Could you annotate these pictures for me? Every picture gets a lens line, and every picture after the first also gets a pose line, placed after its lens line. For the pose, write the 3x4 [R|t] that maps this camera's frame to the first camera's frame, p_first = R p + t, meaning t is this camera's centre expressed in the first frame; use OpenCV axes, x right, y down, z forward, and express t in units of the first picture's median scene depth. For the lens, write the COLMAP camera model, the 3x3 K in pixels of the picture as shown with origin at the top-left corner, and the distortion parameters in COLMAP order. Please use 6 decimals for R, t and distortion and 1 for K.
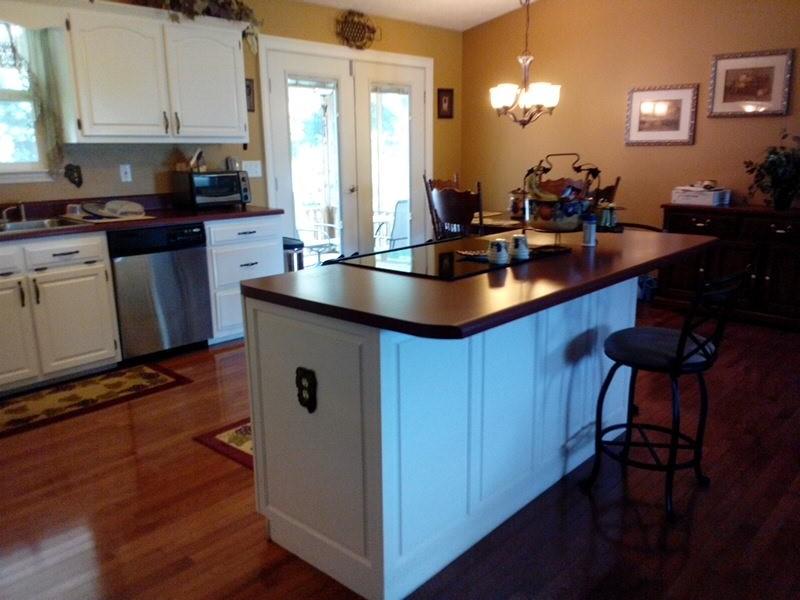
lens RADIAL K [[663.9, 0, 401.7], [0, 663.9, 298.5], [0, 0, 1]] dist [0.073683, -0.000442]
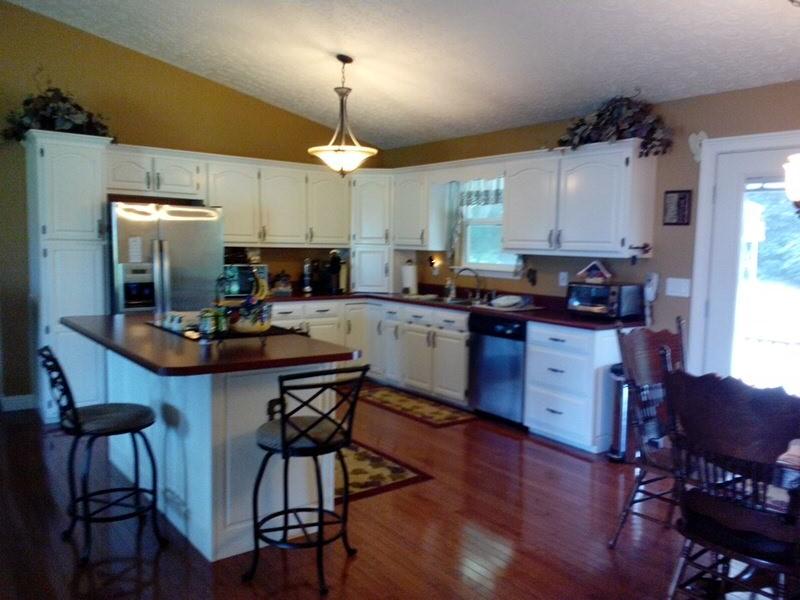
lens RADIAL K [[663.9, 0, 401.1], [0, 663.9, 303.1], [0, 0, 1]] dist [0.073683, -0.000442]
pose [[-0.181554, 0.090078, -0.979247, 0.955929], [-0.258238, 0.956480, 0.135862, -0.269944], [0.948868, 0.277545, -0.150391, 1.062252]]
